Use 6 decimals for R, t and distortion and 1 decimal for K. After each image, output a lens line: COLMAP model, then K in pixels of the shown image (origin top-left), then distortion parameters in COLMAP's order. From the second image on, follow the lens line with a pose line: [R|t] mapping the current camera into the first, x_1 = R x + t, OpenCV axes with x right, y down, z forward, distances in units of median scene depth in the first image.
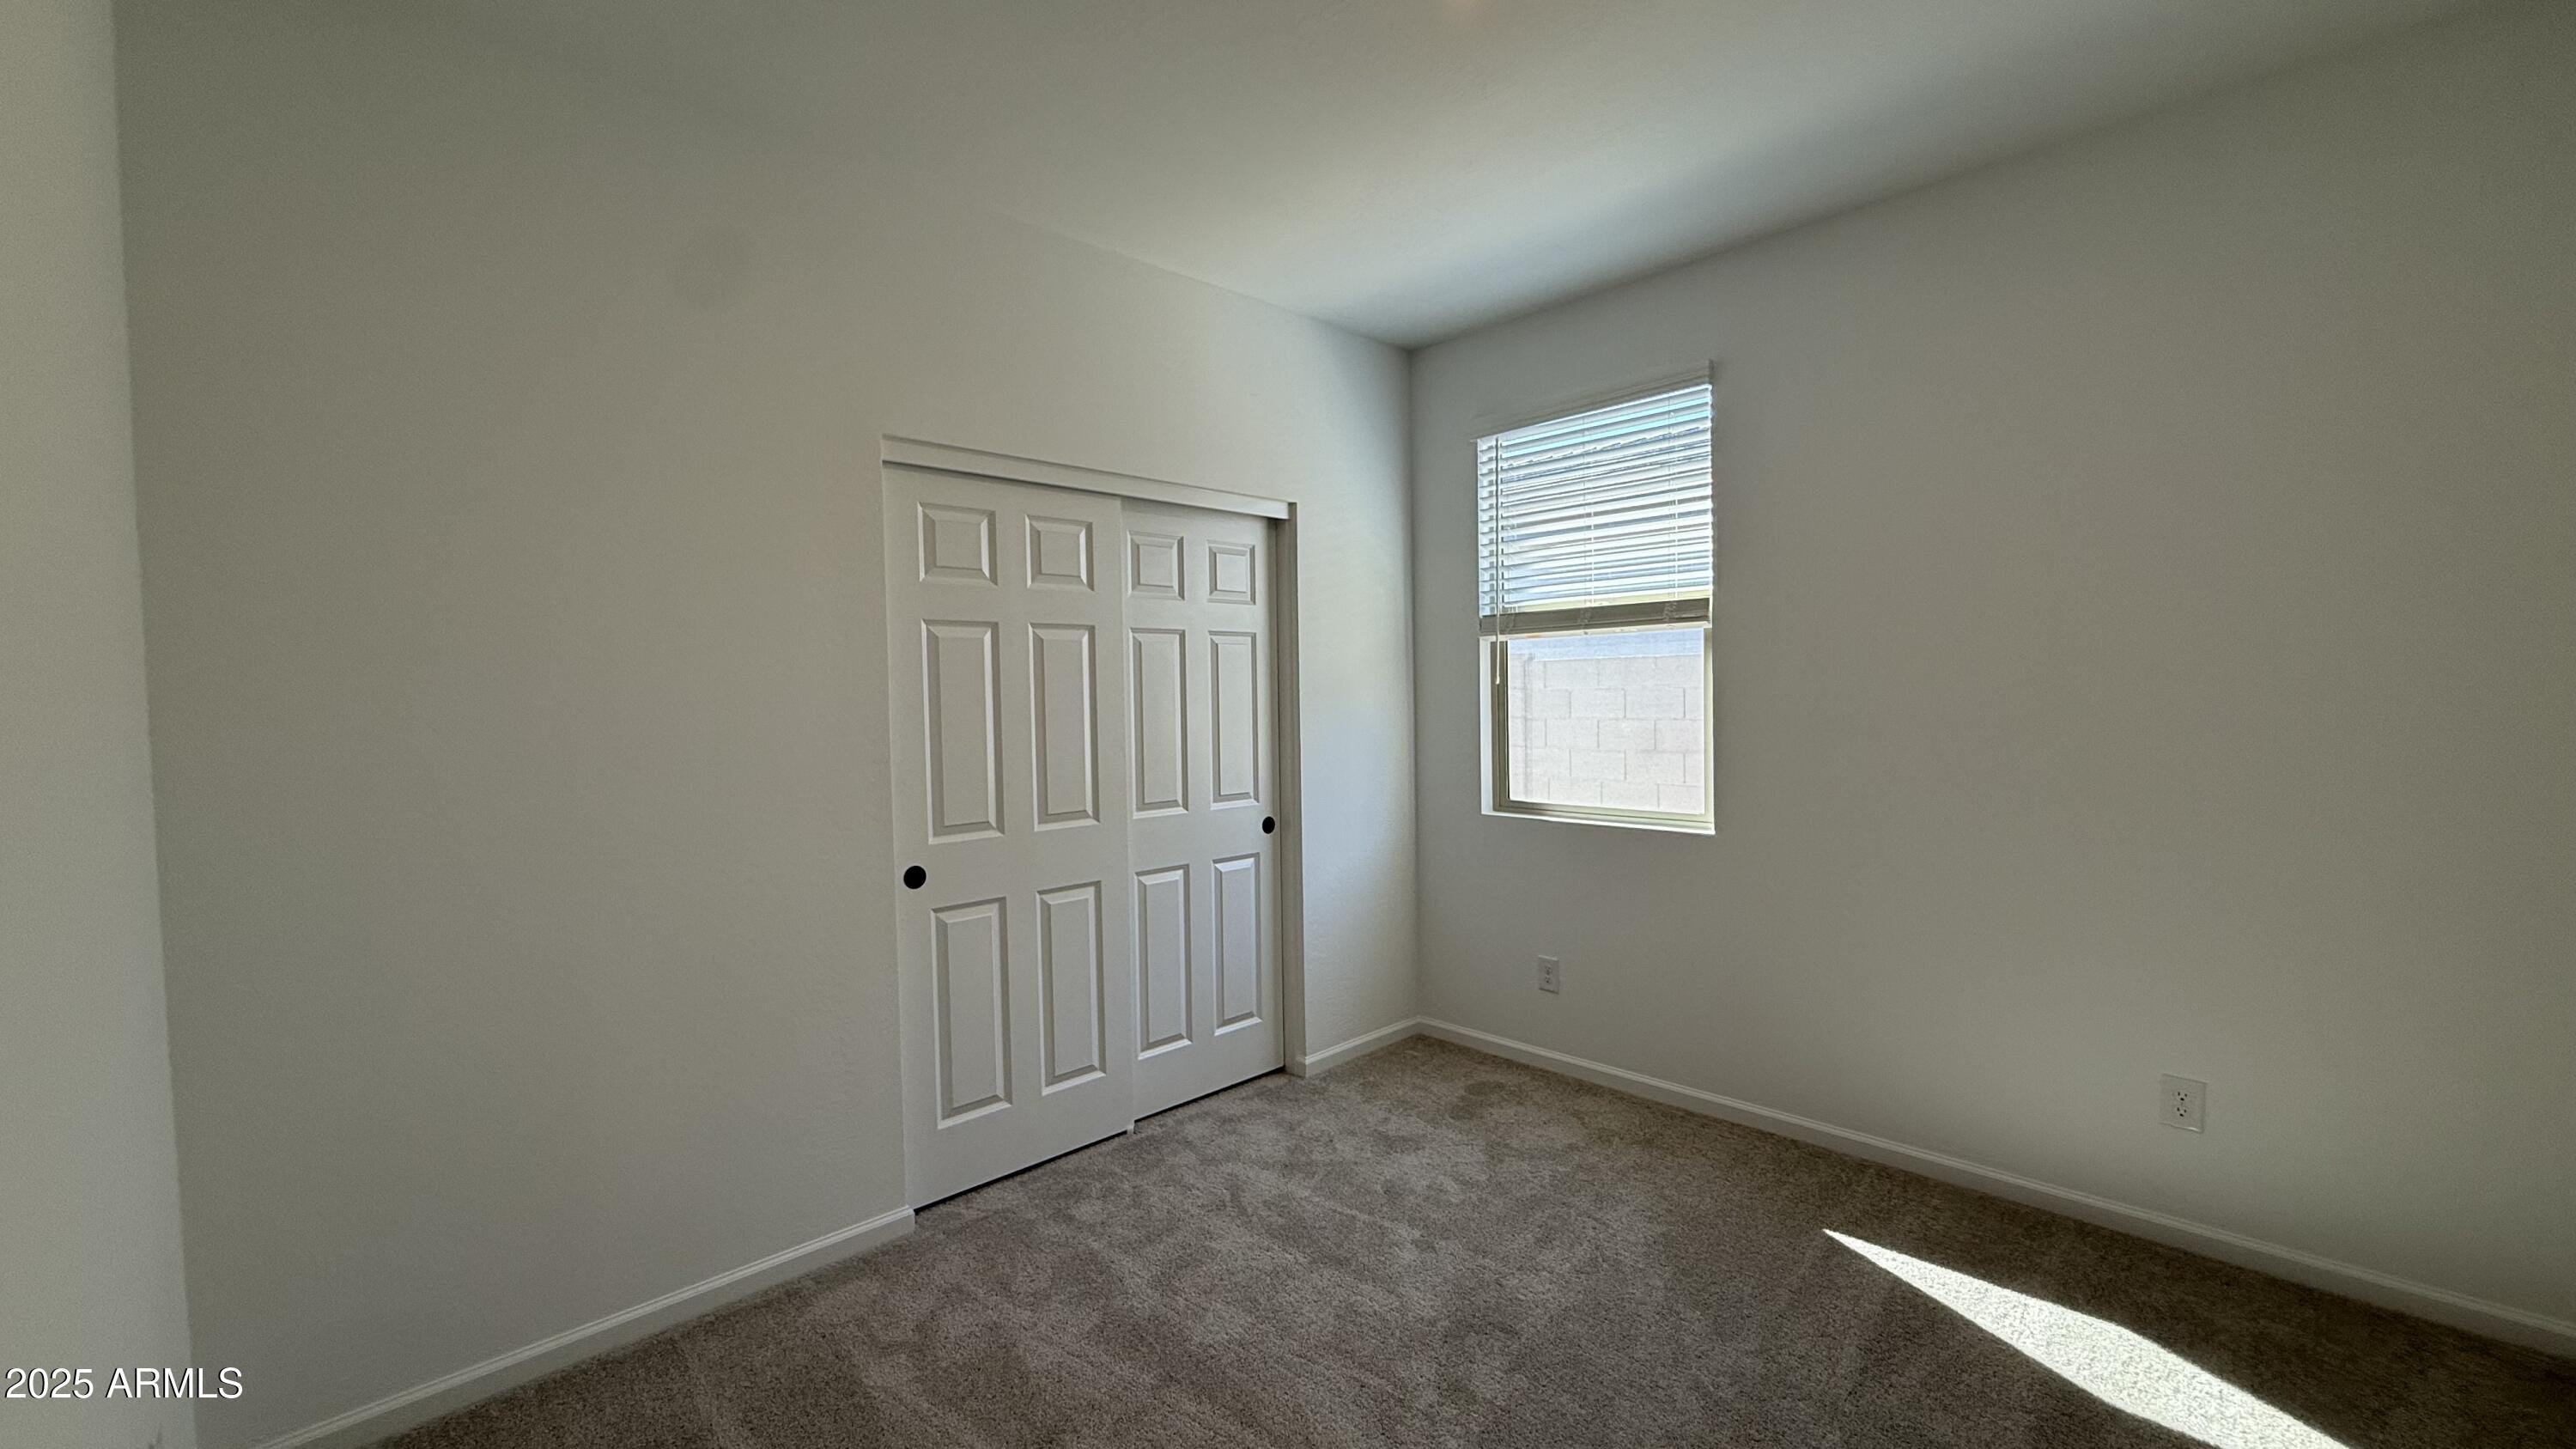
lens RADIAL K [[1033.6, 0, 1282.5], [0, 1033.6, 725.2], [0, 0, 1]] dist [0.006090, 0.000100]
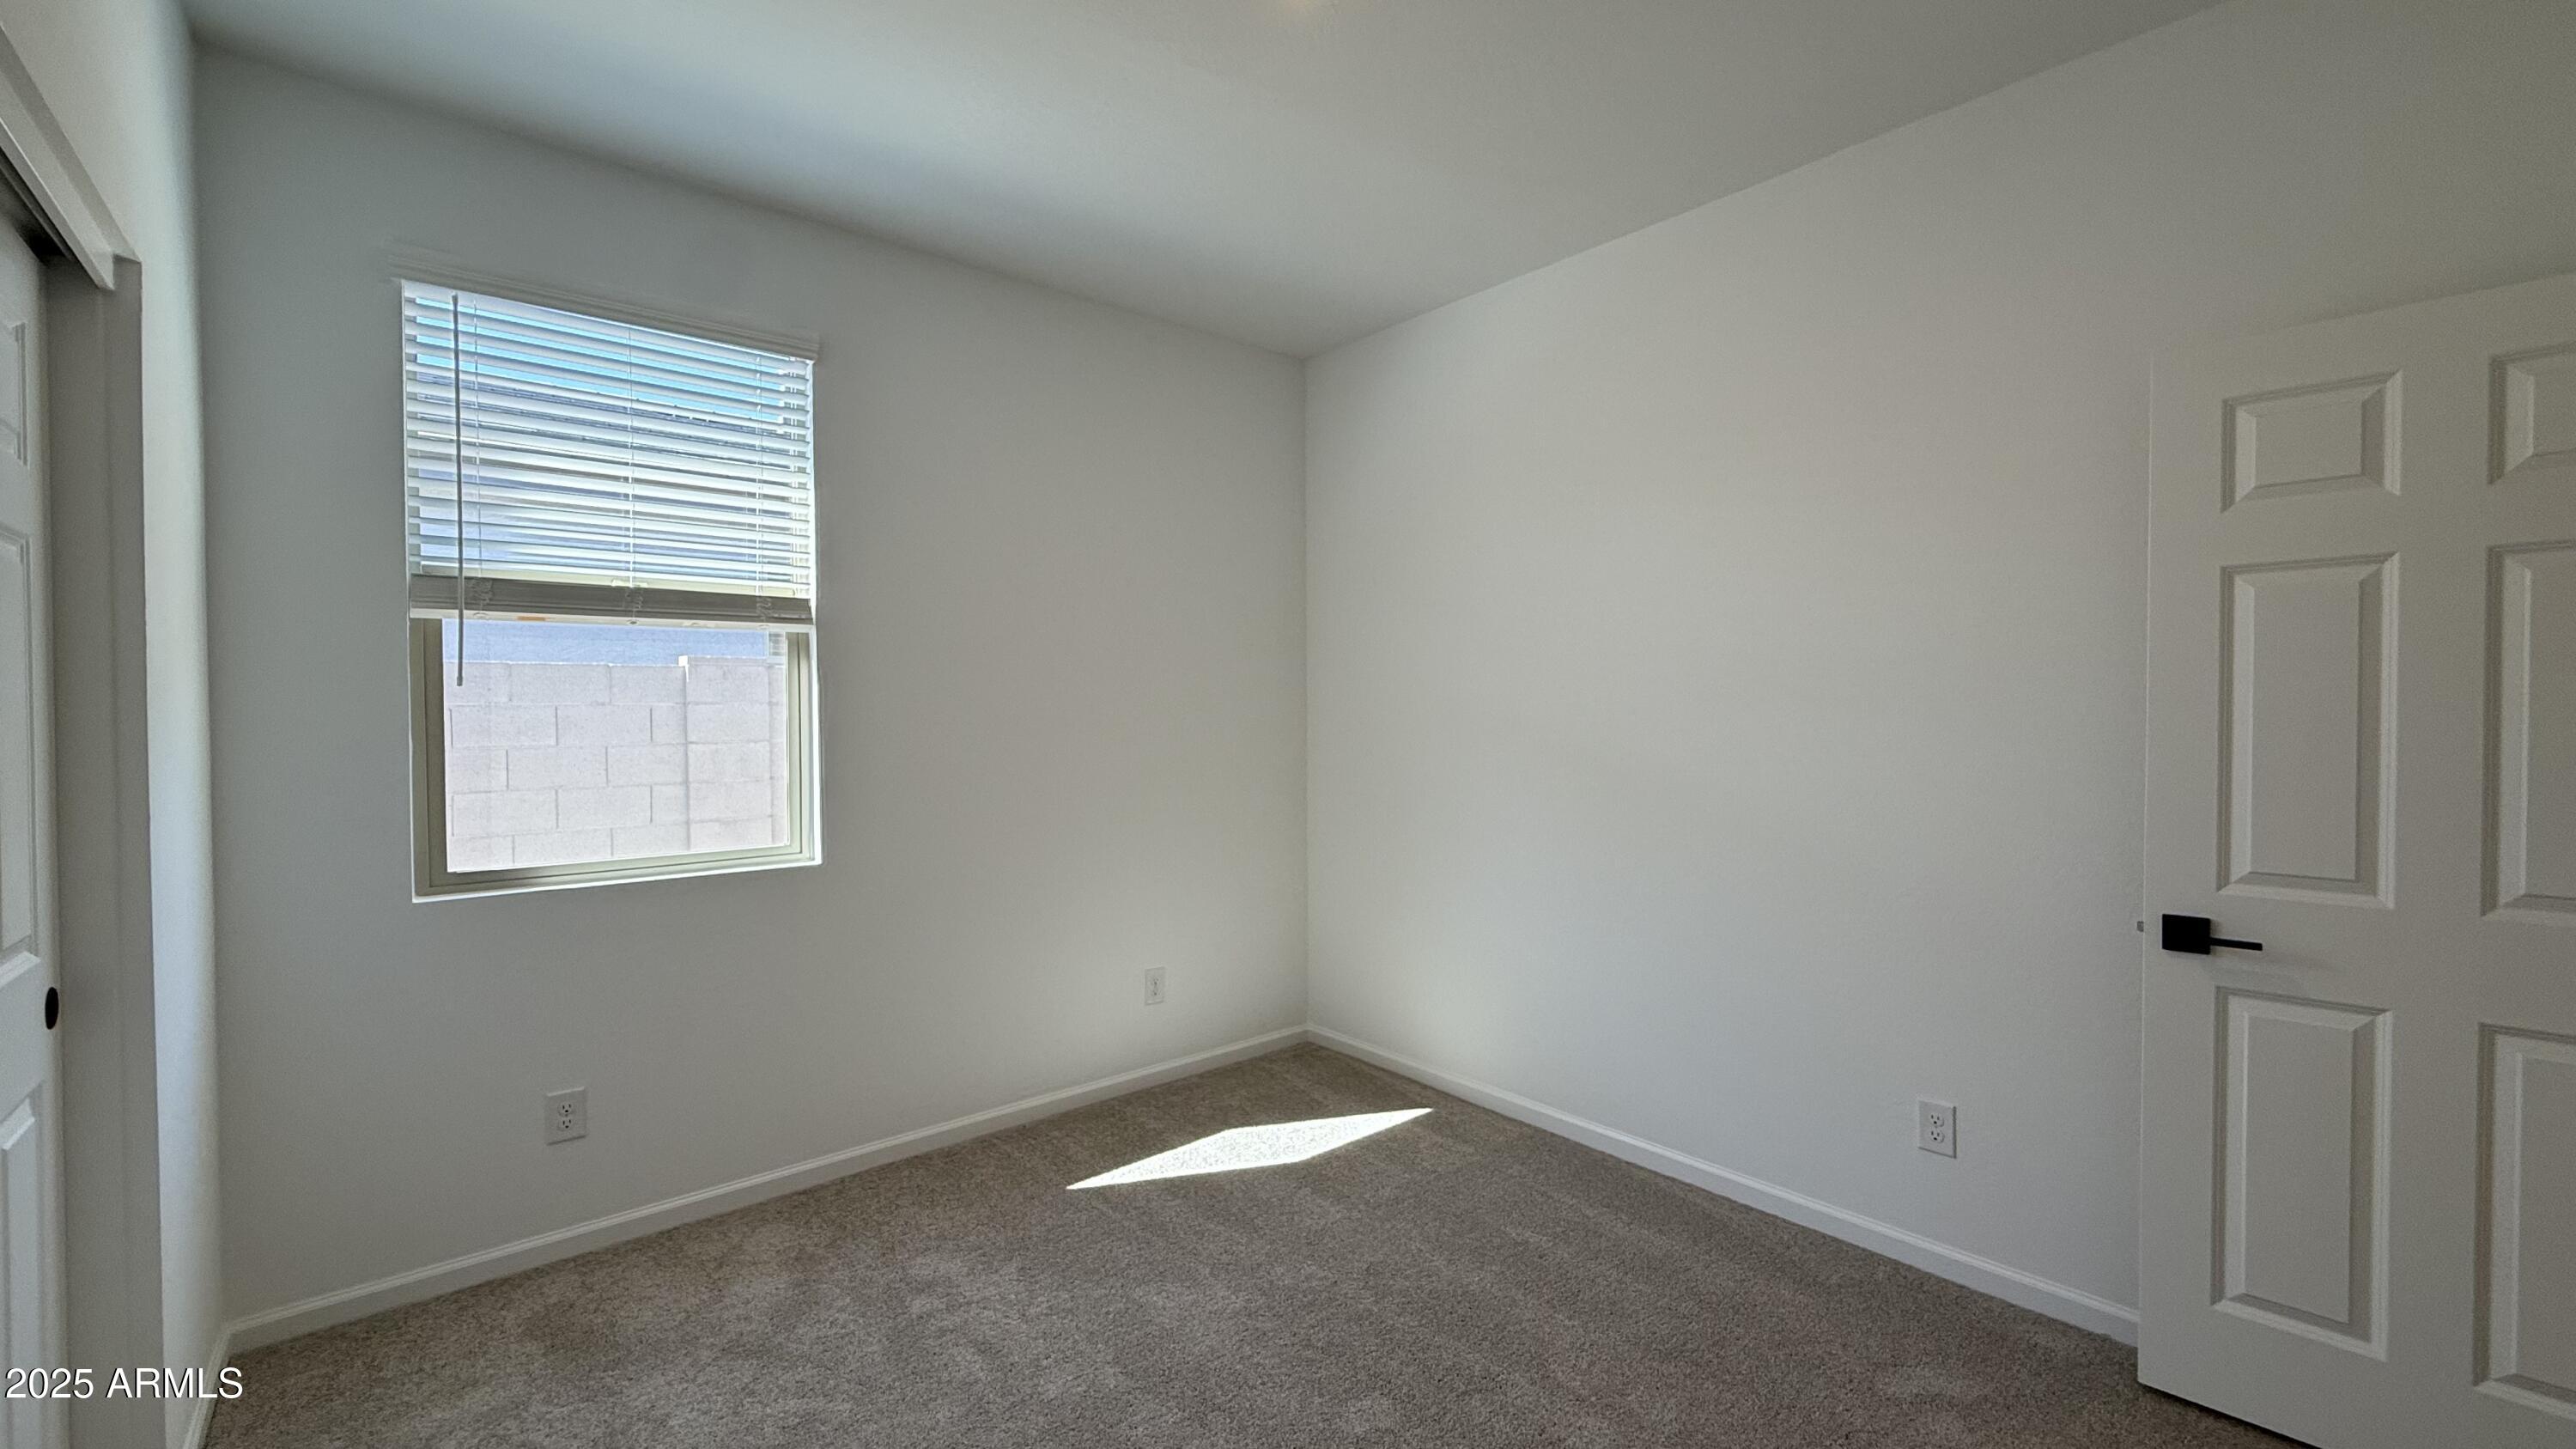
lens RADIAL K [[1033.6, 0, 1282.5], [0, 1033.6, 725.2], [0, 0, 1]] dist [0.006090, 0.000100]
pose [[0.050335, 0.003512, 0.998726, -0.413804], [0.031884, 0.999478, -0.005122, 0.002075], [-0.998223, 0.032101, 0.050196, 0.499484]]
